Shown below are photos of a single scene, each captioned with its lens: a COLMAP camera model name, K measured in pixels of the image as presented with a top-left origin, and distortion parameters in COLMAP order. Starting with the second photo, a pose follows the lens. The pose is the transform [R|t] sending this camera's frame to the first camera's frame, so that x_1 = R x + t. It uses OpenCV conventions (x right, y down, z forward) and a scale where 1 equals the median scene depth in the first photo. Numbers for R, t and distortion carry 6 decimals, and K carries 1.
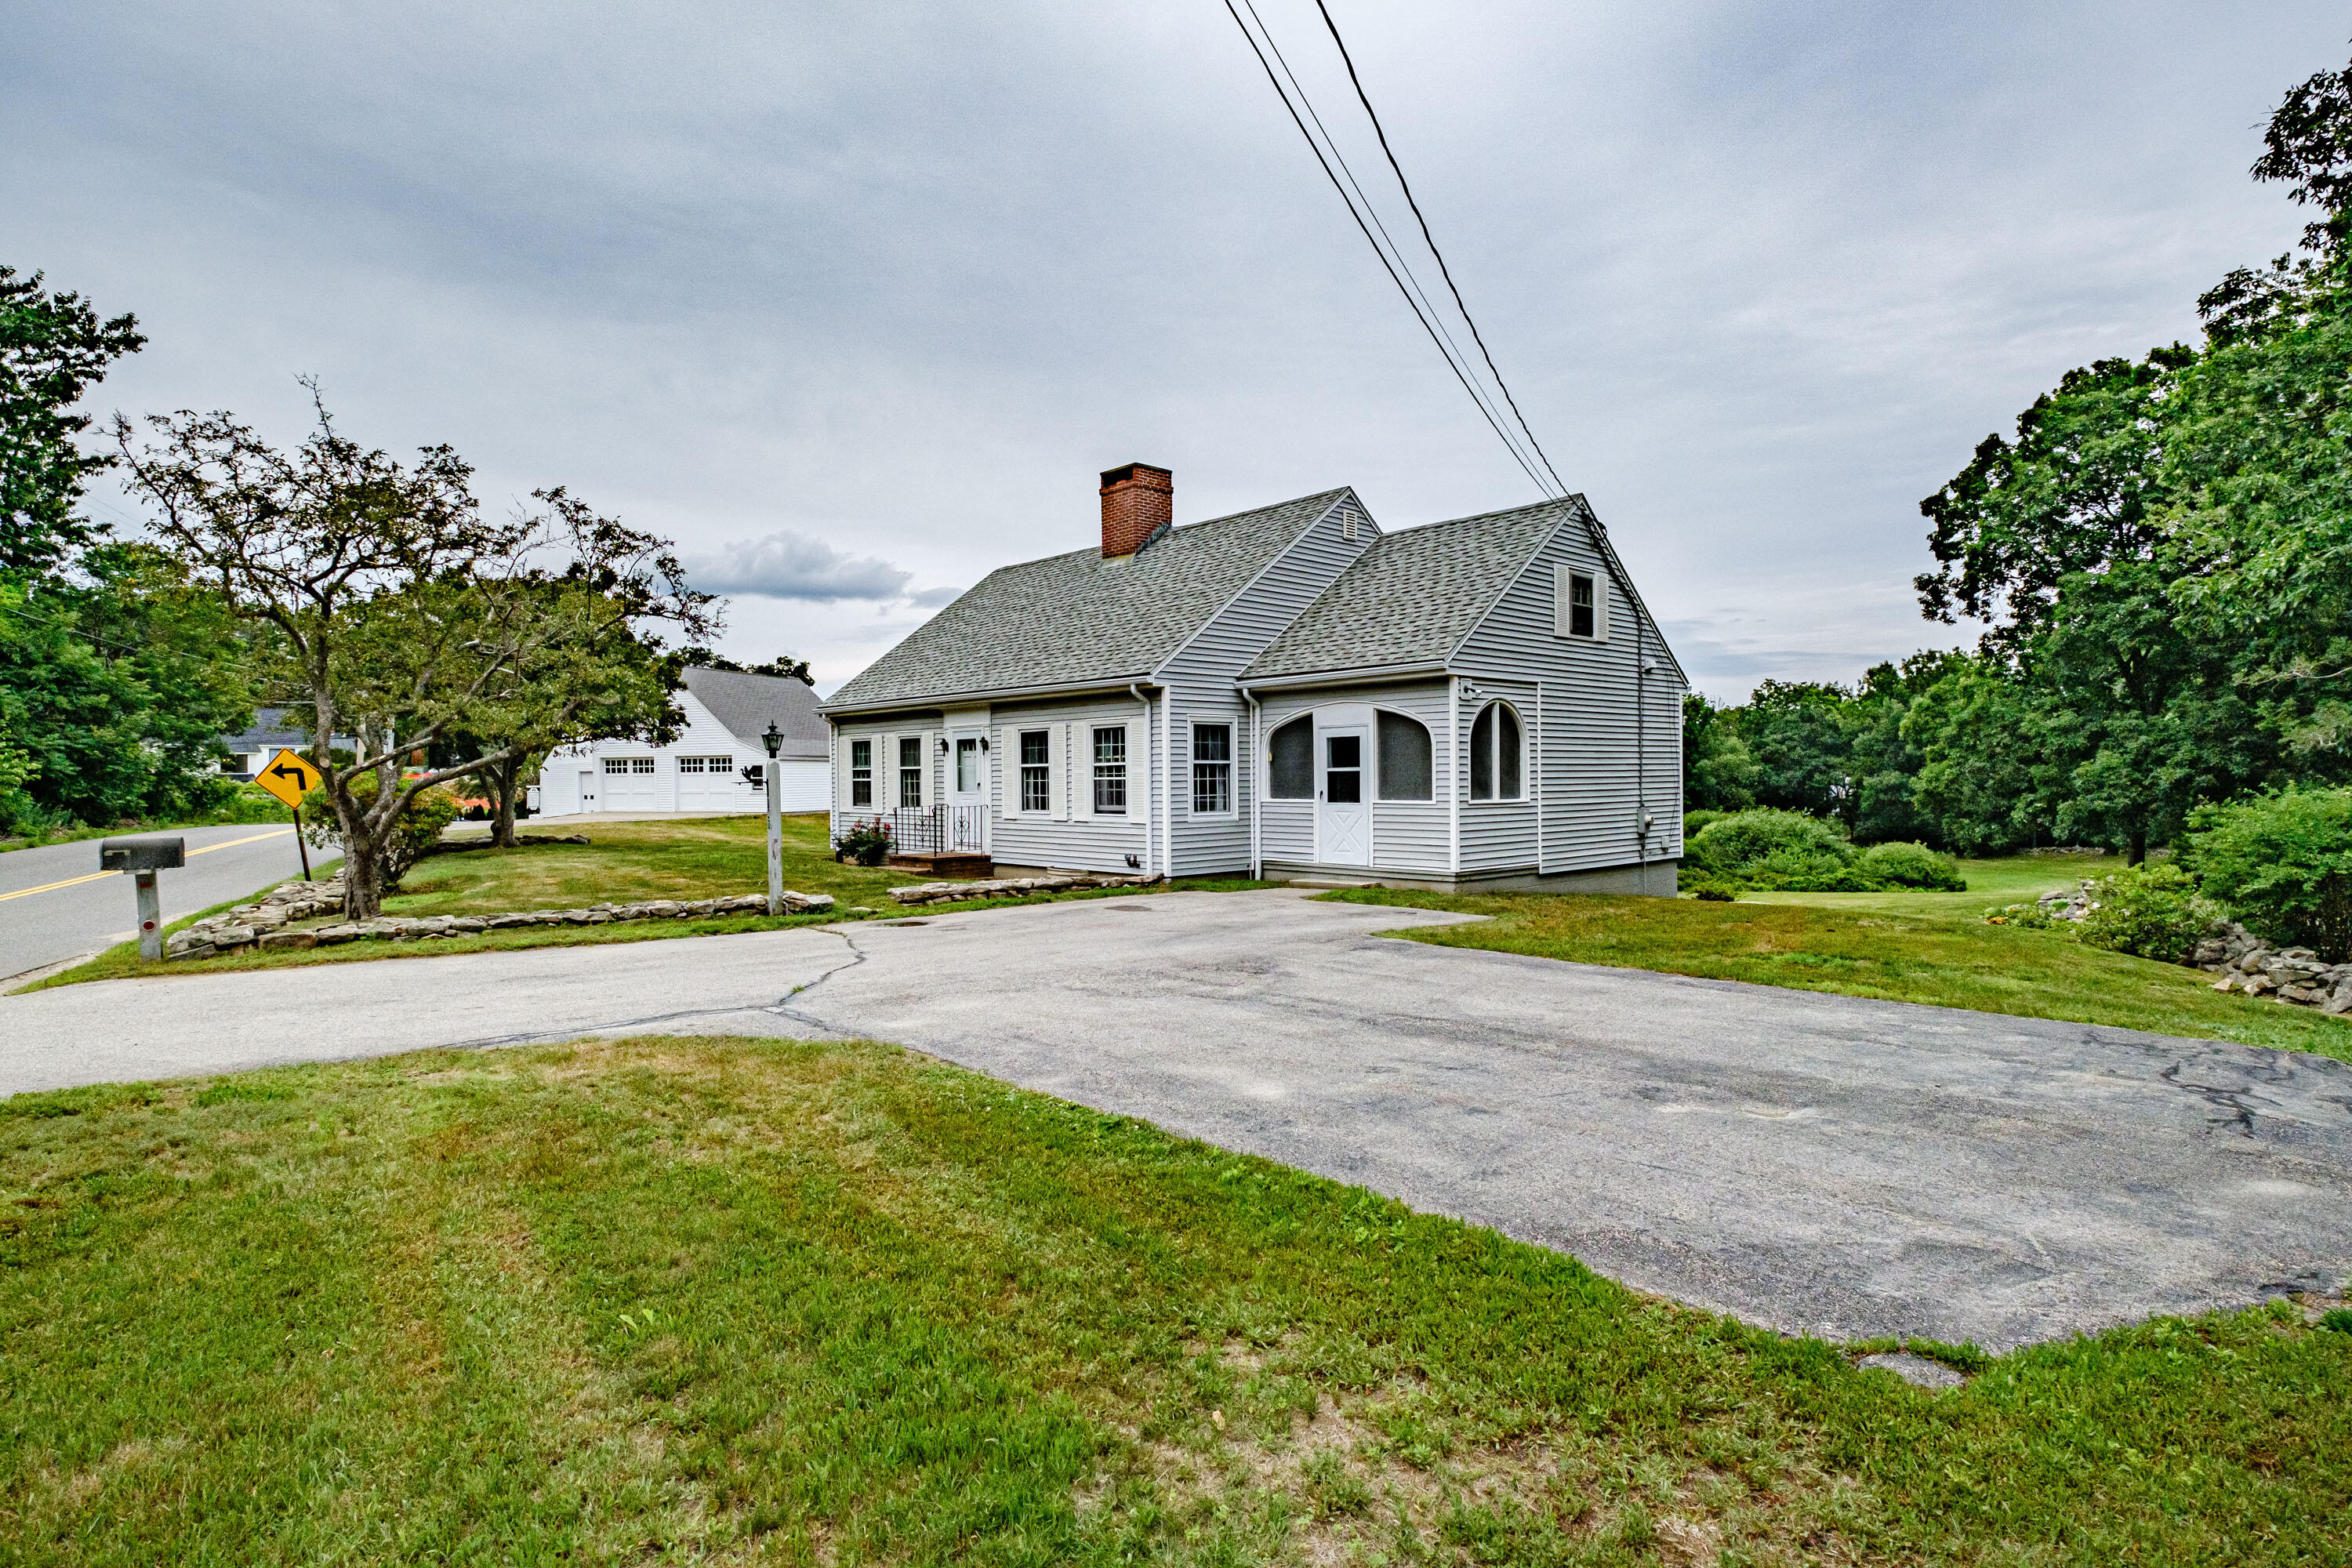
lens RADIAL K [[1181.4, 0, 1153.7], [0, 1181.4, 788.0], [0, 0, 1]] dist [-0.003750, -0.000526]
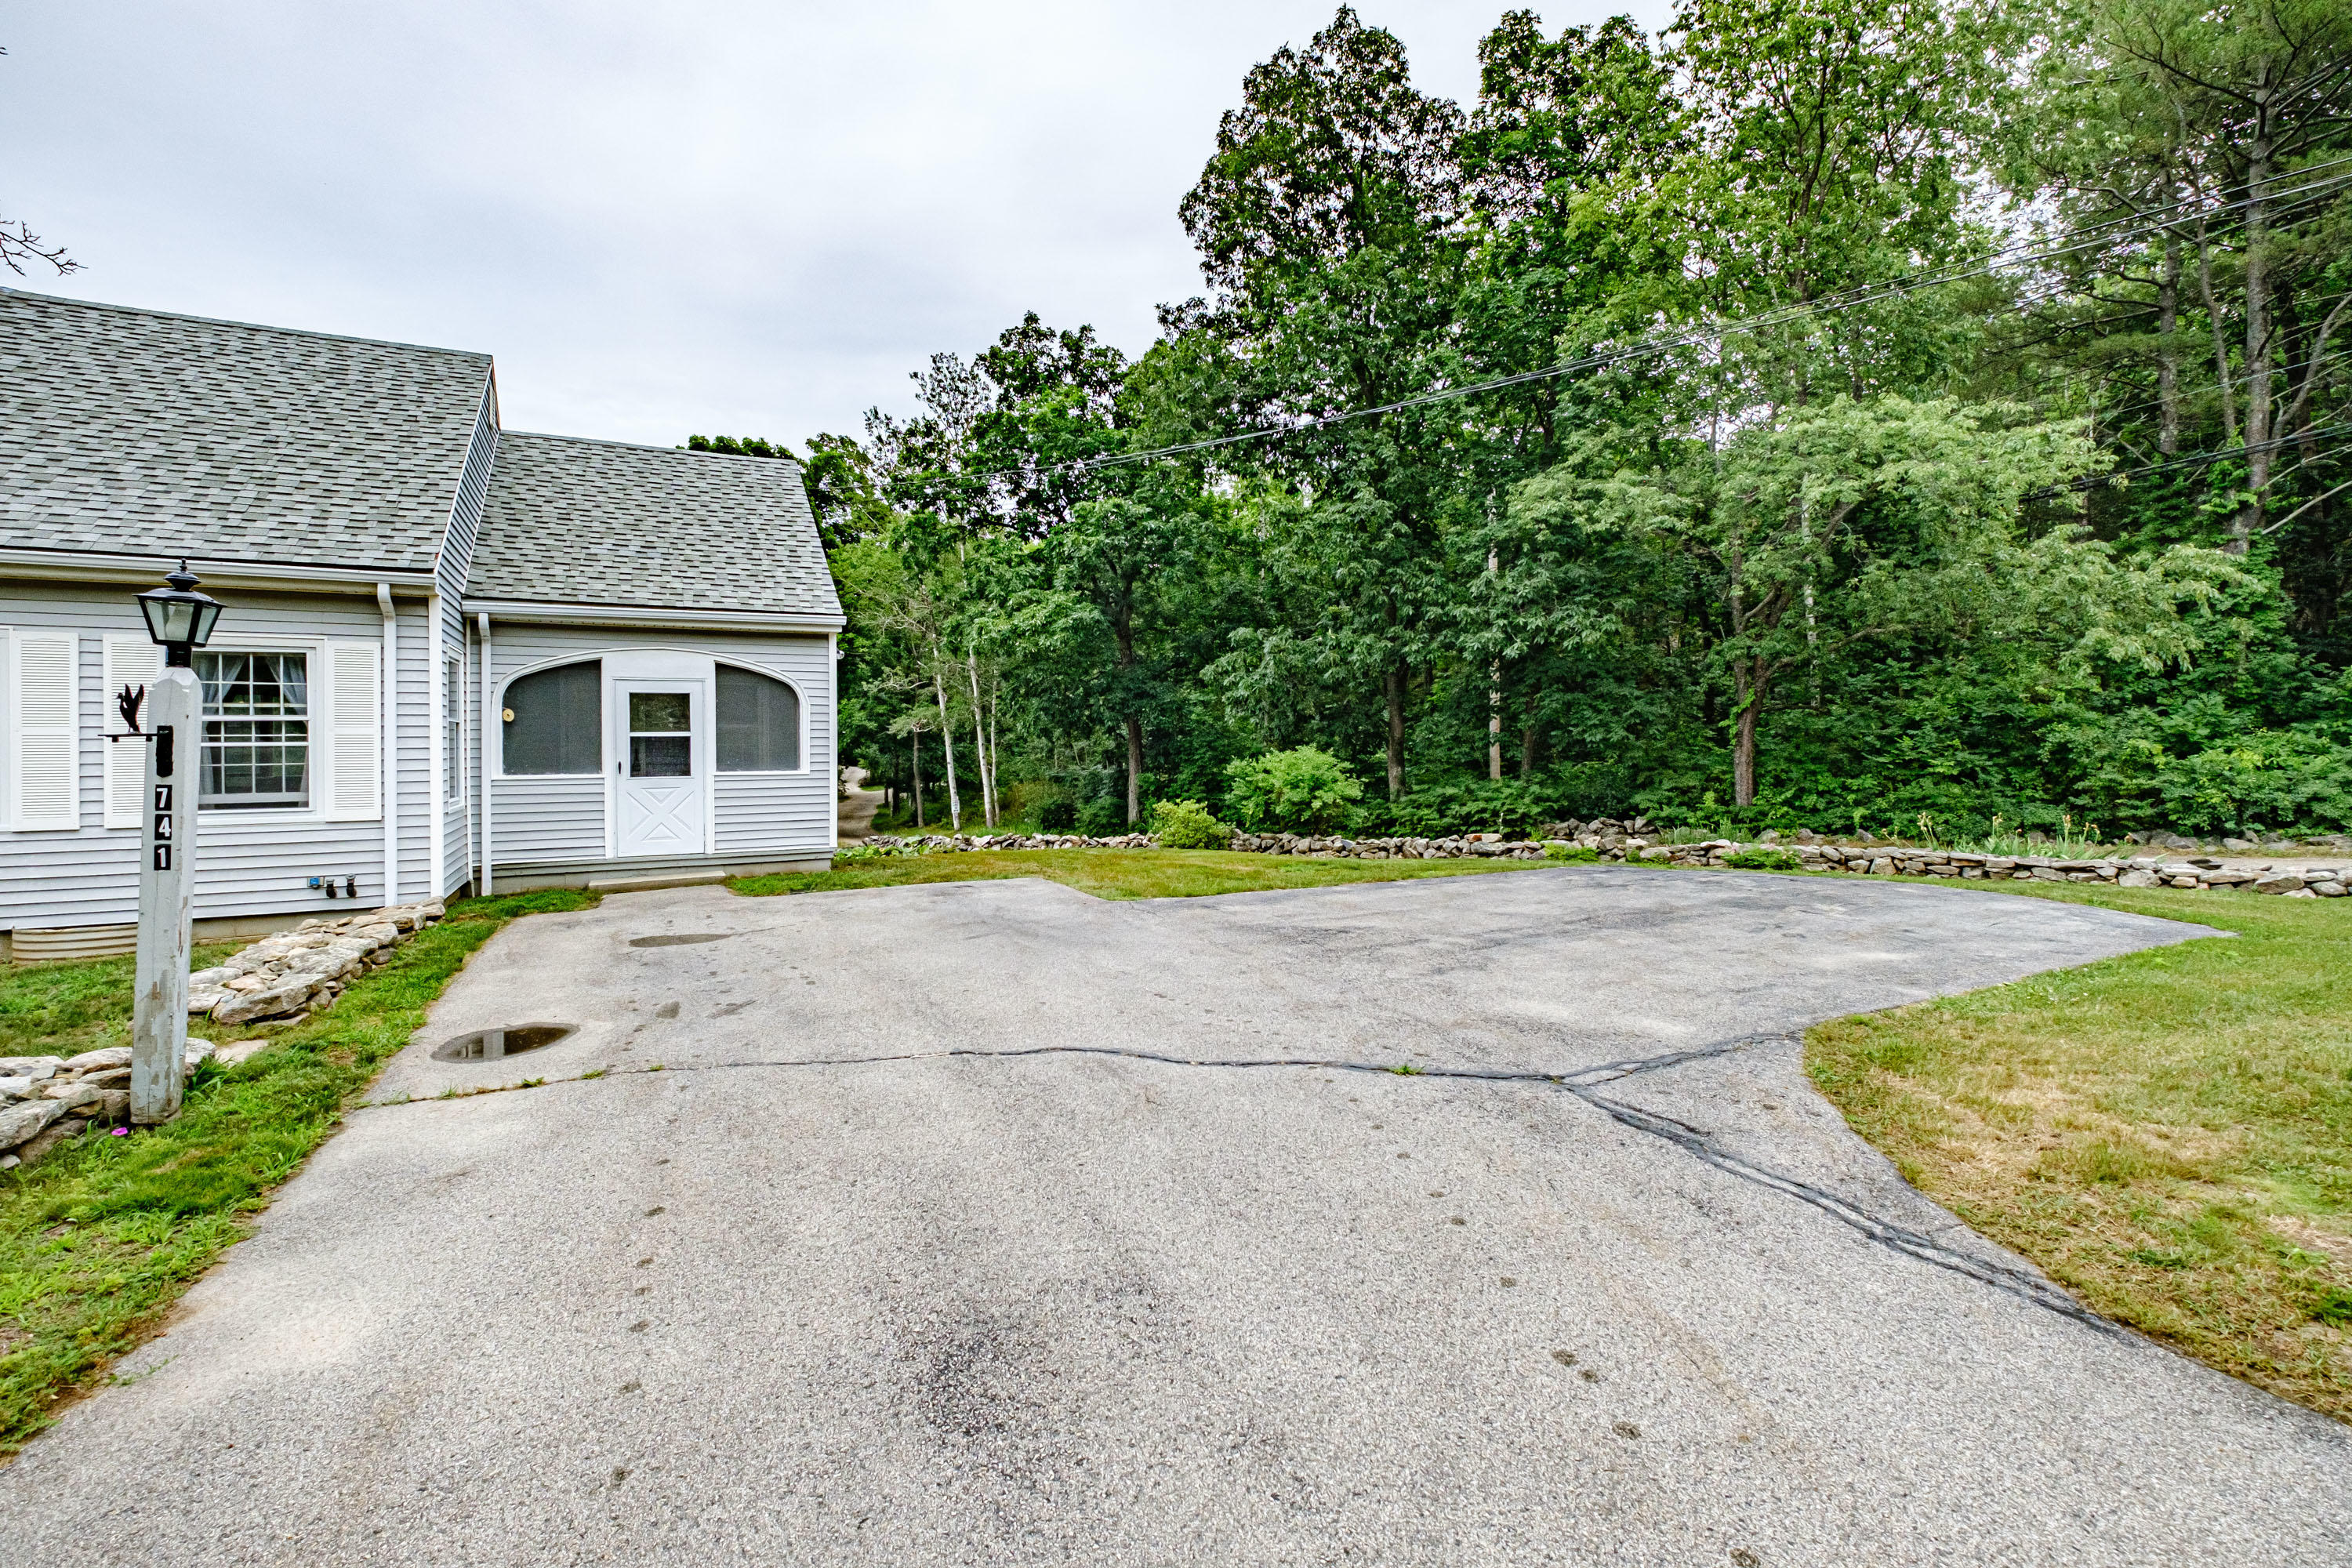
lens RADIAL K [[1040.2, 0, 1144.6], [0, 1040.2, 748.9], [0, 0, 1]] dist [0.006643, -0.000475]
pose [[0.260983, 0.002633, 0.965340, -0.336720], [0.014836, 0.999867, -0.006738, 0.002938], [-0.965229, 0.016081, 0.260909, 0.402511]]
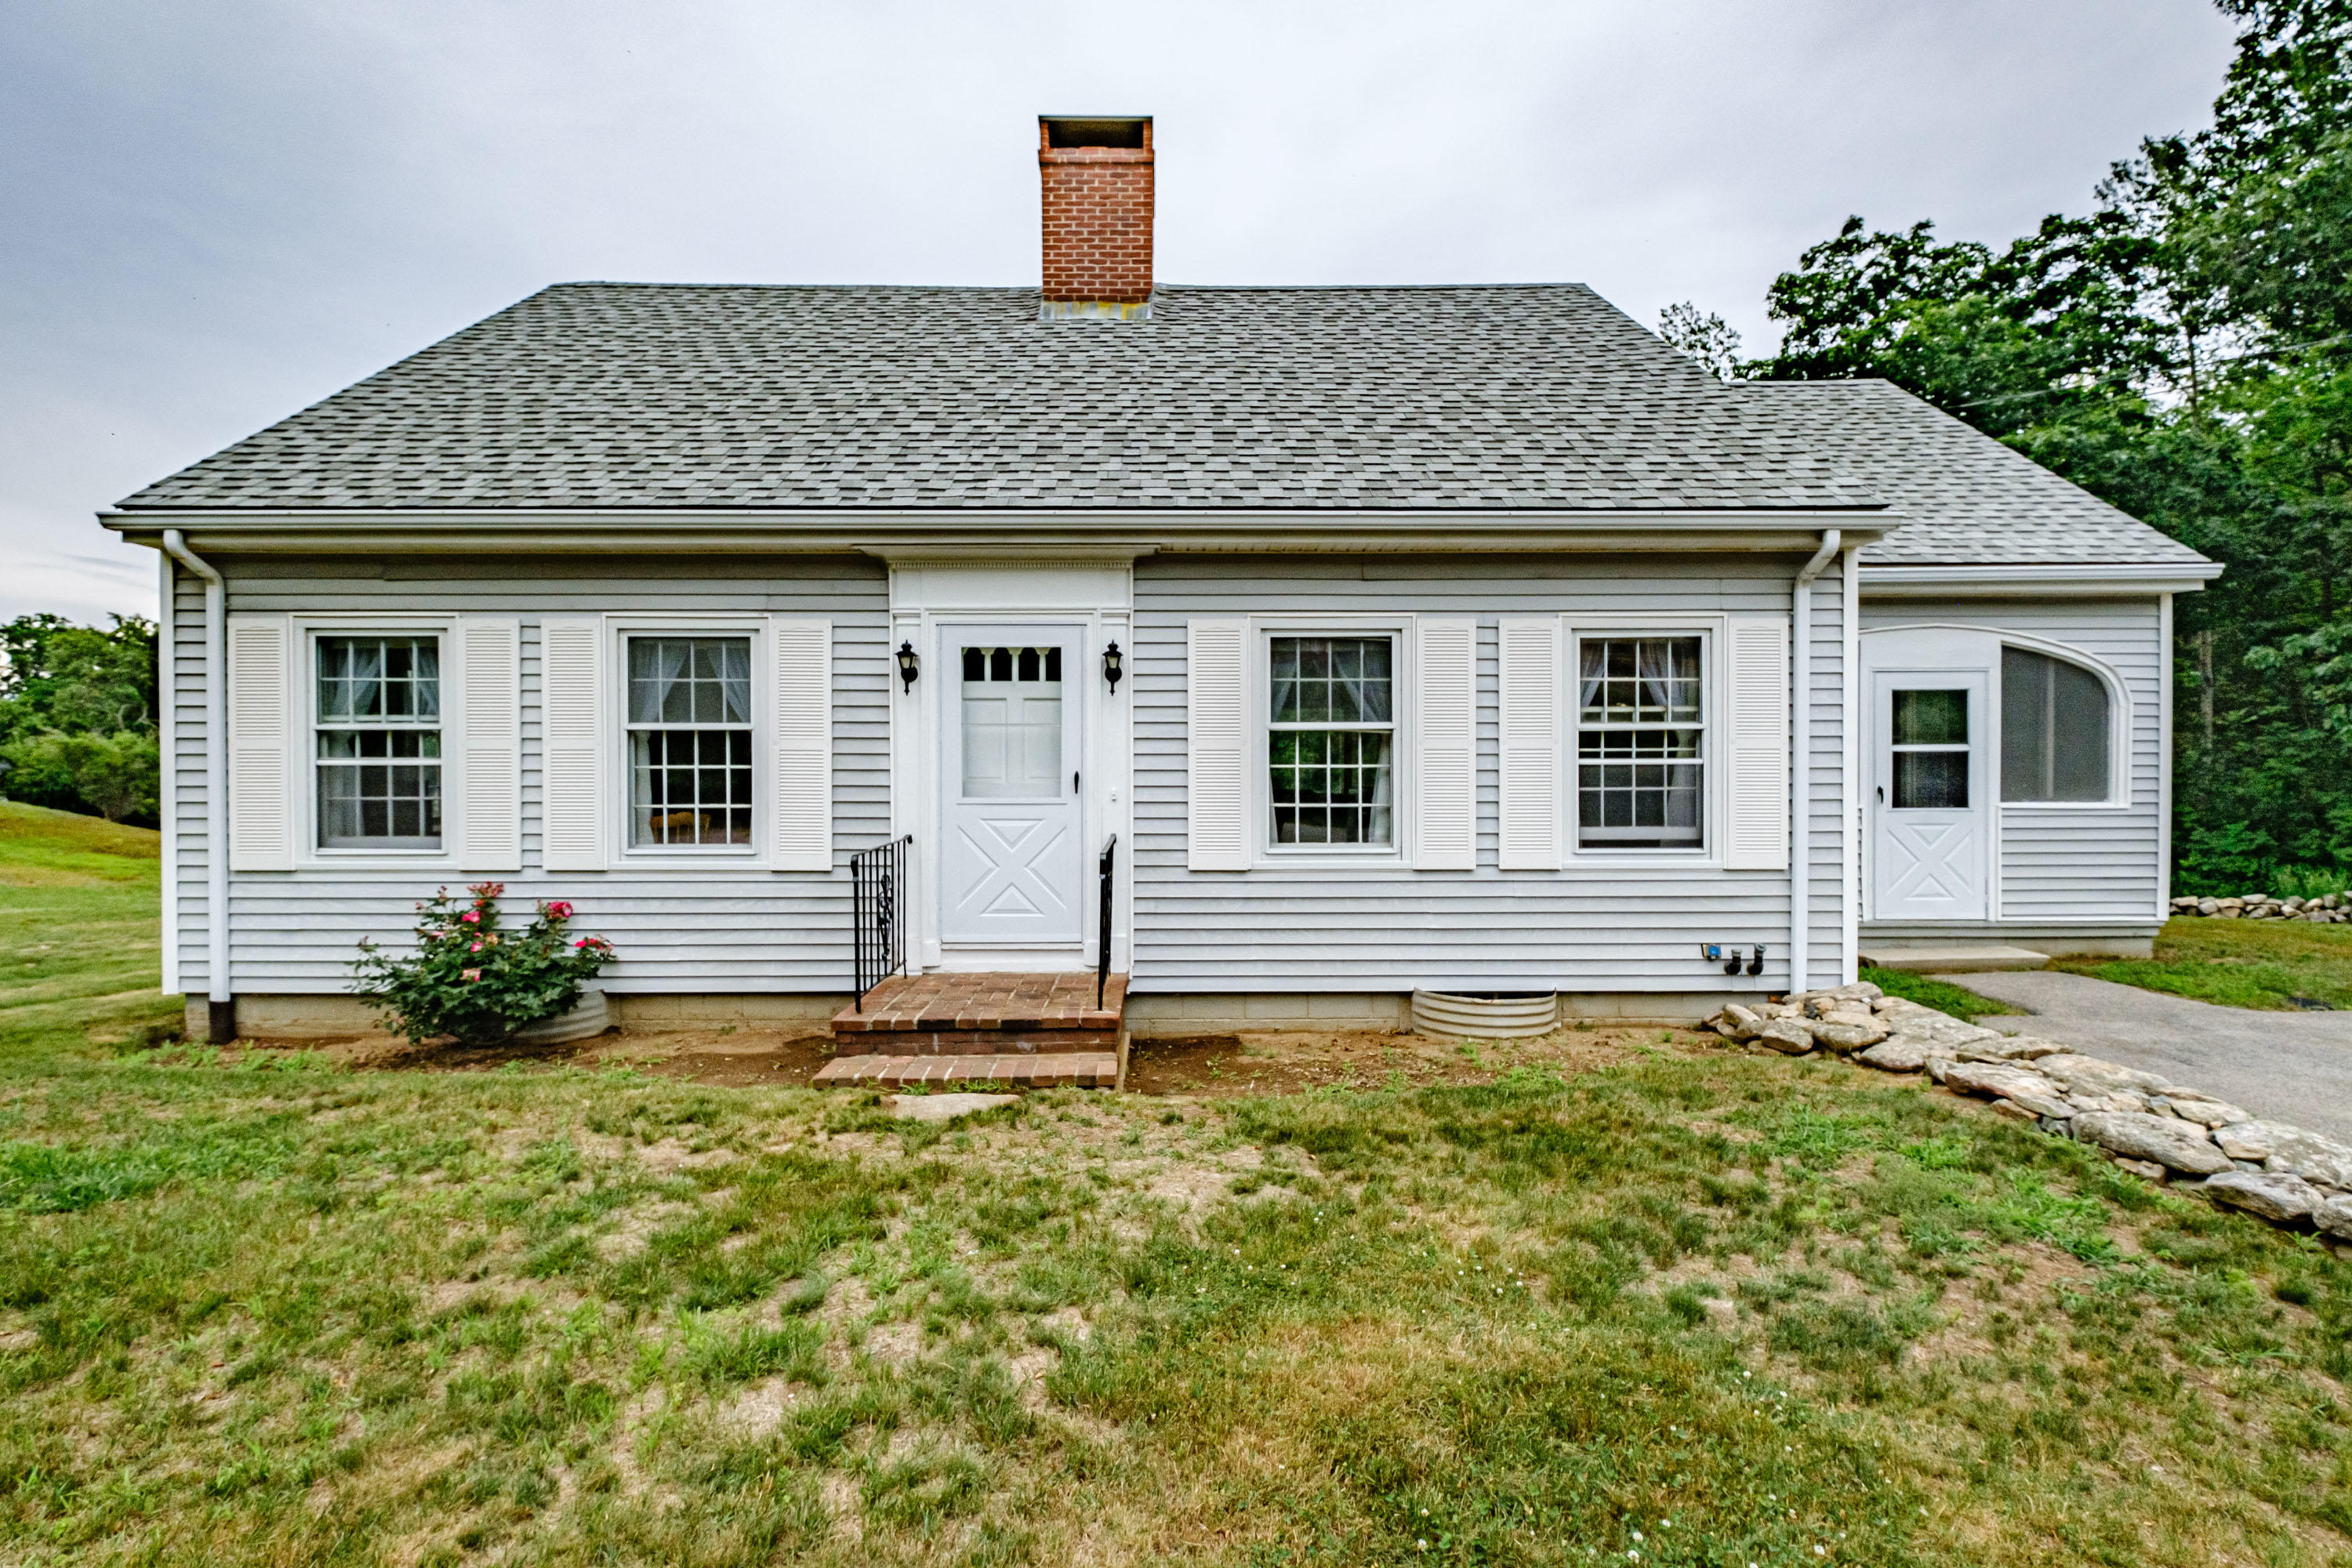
lens RADIAL K [[1040.2, 0, 1160.8], [0, 1040.2, 771.0], [0, 0, 1]] dist [0.006643, -0.000475]
pose [[0.661088, 0.000171, 0.750308, -0.353592], [0.003681, 0.999987, -0.003471, -0.003543], [-0.750299, 0.005057, 0.661079, 0.749223]]
